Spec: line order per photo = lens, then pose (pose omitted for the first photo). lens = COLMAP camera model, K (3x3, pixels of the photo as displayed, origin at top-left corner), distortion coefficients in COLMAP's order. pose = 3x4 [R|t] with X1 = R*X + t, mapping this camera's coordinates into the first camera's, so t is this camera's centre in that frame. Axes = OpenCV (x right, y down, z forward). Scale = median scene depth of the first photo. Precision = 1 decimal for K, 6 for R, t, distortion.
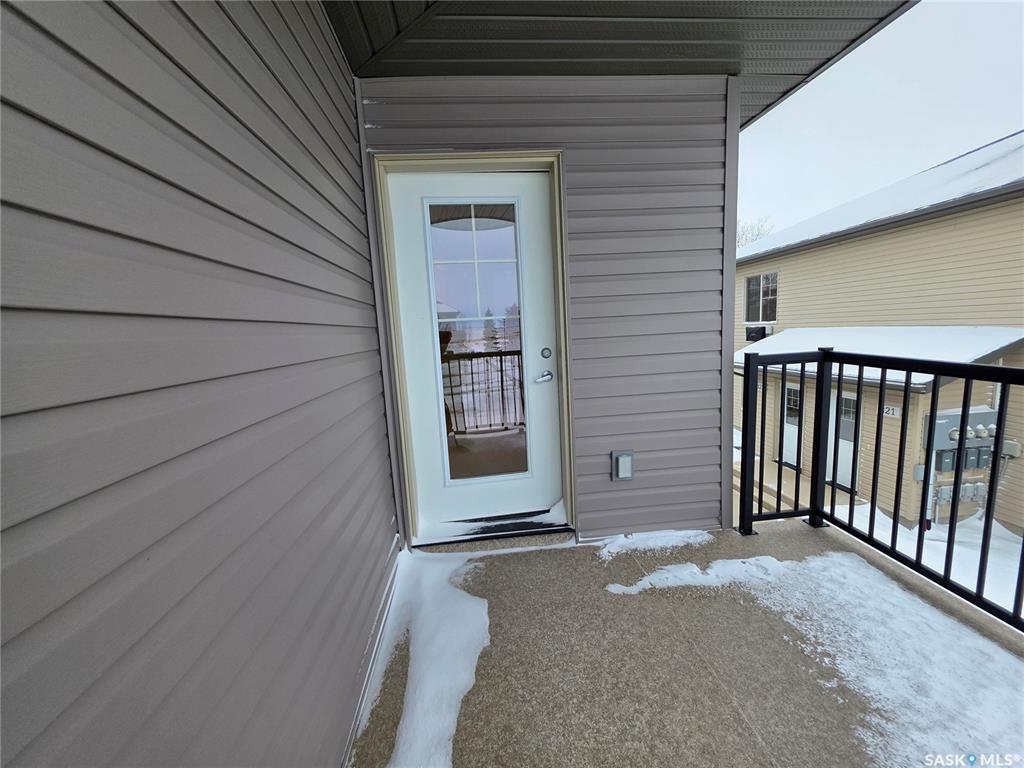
lens RADIAL K [[409.1, 0, 512.0], [0, 409.1, 384.0], [0, 0, 1]] dist [0.001033, -0.000010]
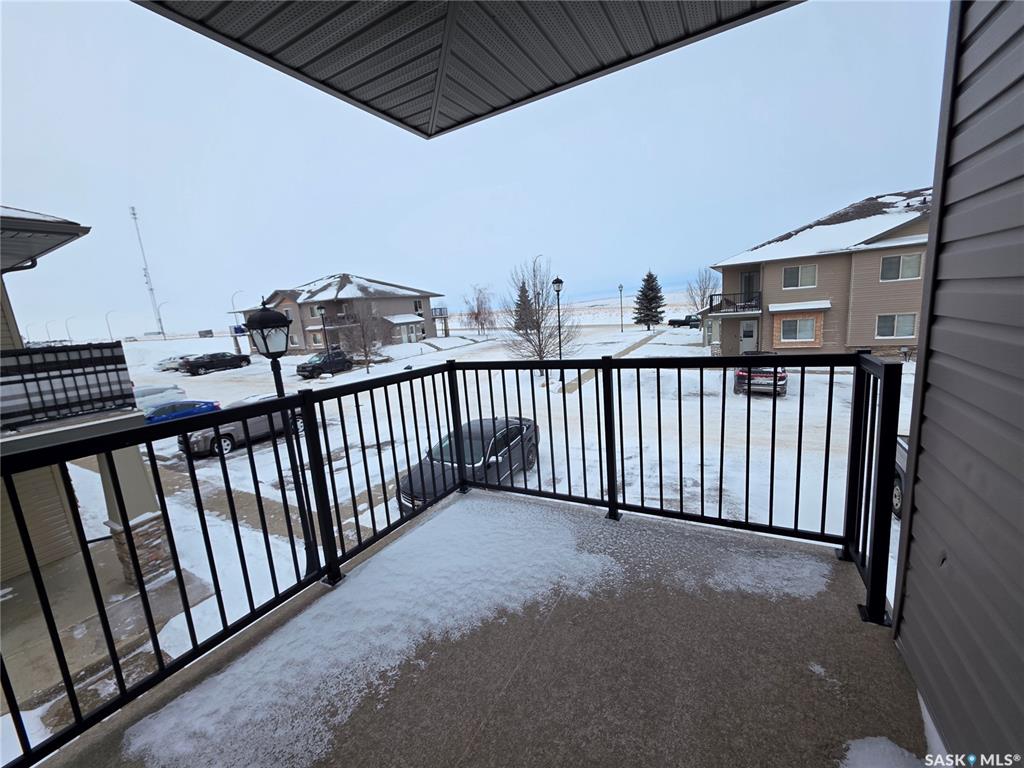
lens RADIAL K [[409.1, 0, 512.0], [0, 409.1, 384.0], [0, 0, 1]] dist [0.001033, -0.000010]
pose [[-0.814311, 0.019601, 0.580097, -0.108850], [0.202674, 0.946123, 0.252535, -0.244127], [-0.543894, 0.323212, -0.774411, 1.523640]]
